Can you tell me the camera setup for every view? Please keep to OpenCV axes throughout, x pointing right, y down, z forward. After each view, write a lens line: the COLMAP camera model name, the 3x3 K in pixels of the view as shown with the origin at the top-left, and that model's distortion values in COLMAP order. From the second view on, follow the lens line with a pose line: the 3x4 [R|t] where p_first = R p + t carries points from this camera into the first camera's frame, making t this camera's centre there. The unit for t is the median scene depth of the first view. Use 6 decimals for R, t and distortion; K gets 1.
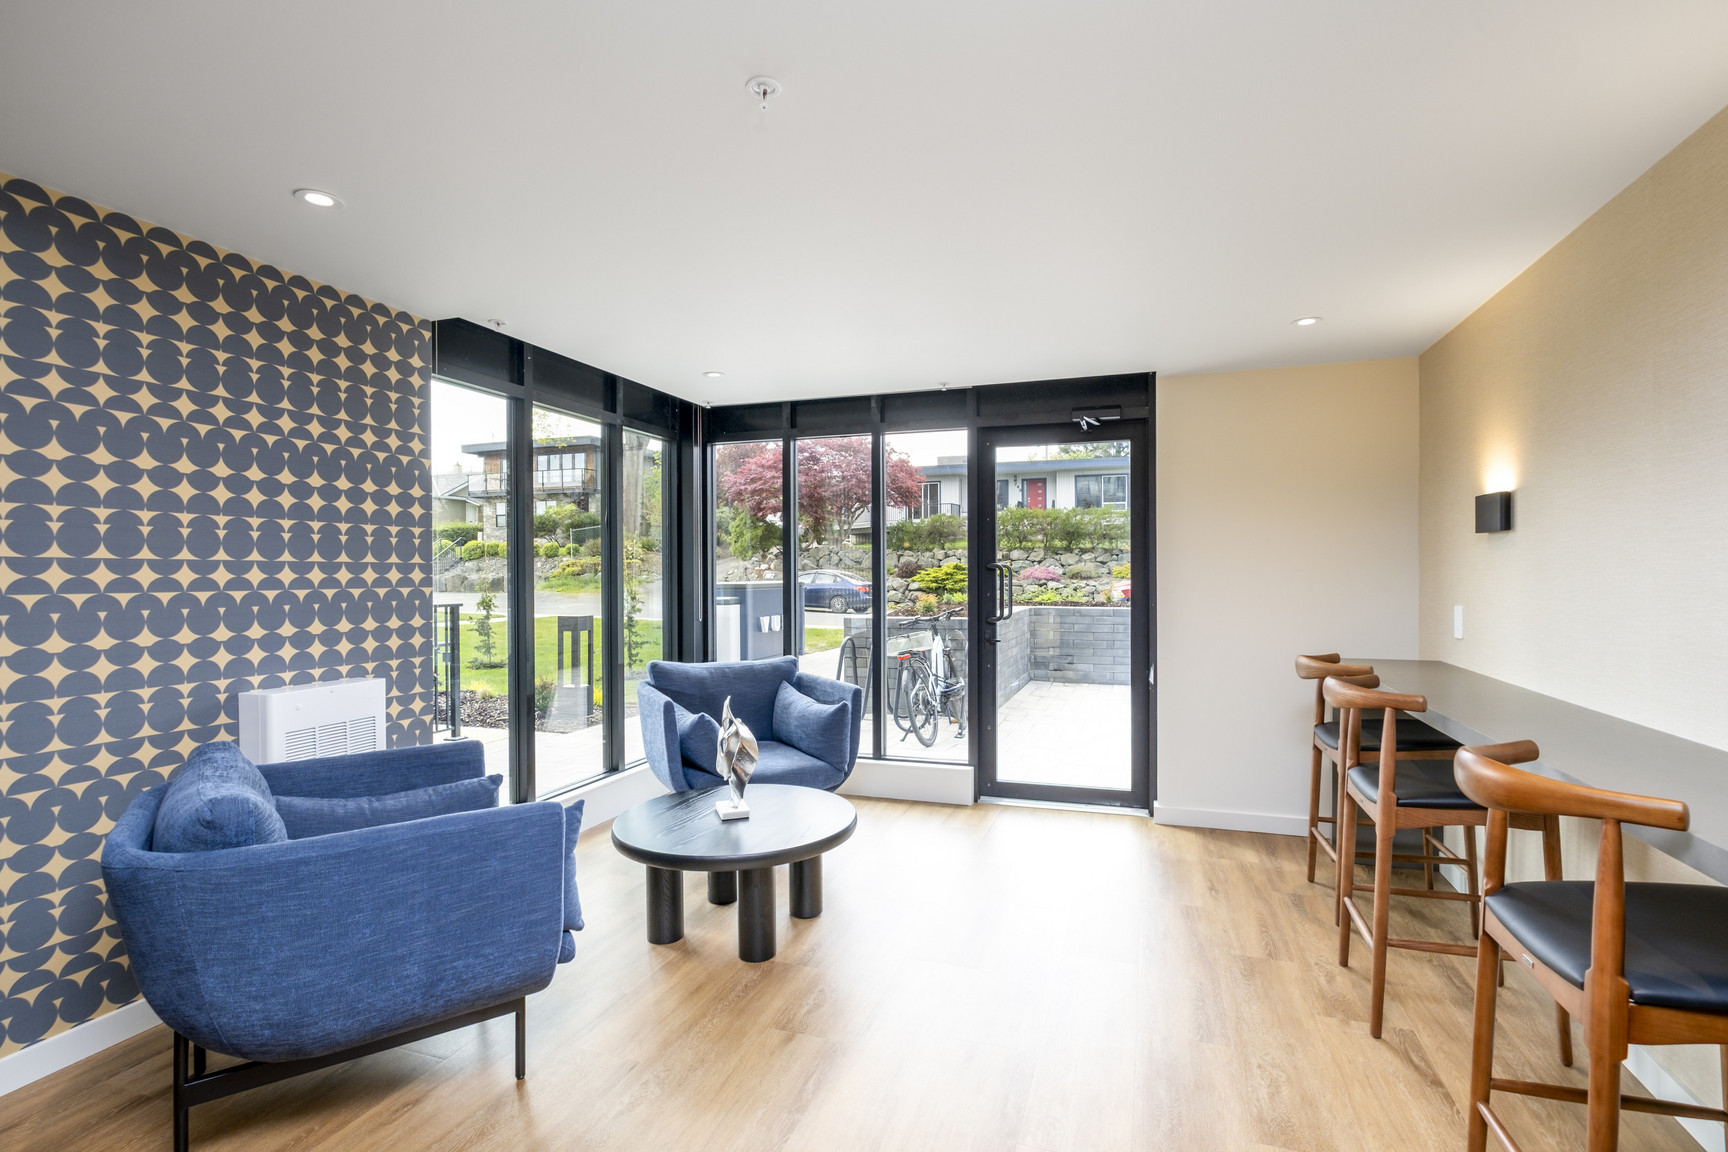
lens RADIAL K [[832.2, 0, 870.4], [0, 832.2, 569.2], [0, 0, 1]] dist [-0.004089, 0.000003]
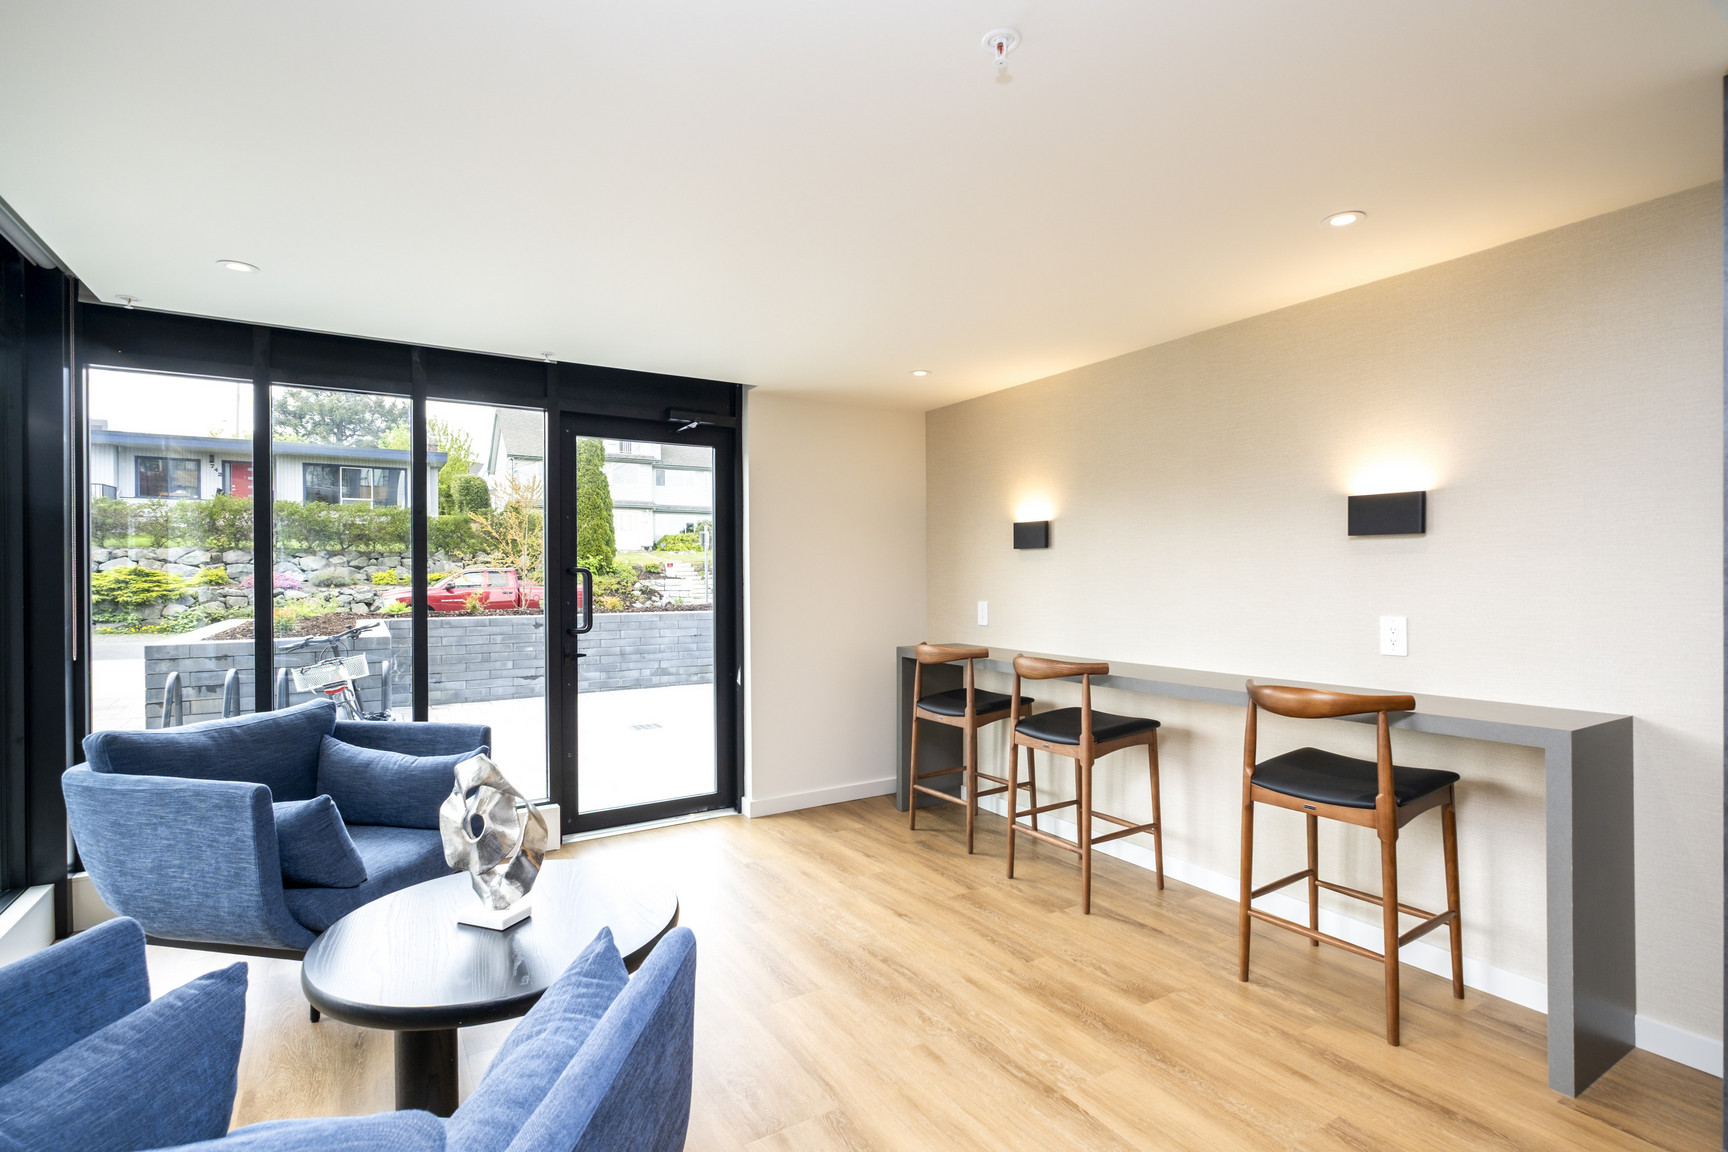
lens RADIAL K [[832.2, 0, 881.1], [0, 832.2, 574.0], [0, 0, 1]] dist [-0.004089, 0.000003]
pose [[0.627238, 0.001166, 0.778827, -0.354009], [-0.000155, 0.999999, -0.001372, 0.000600], [-0.778828, 0.000740, 0.627237, 0.206912]]
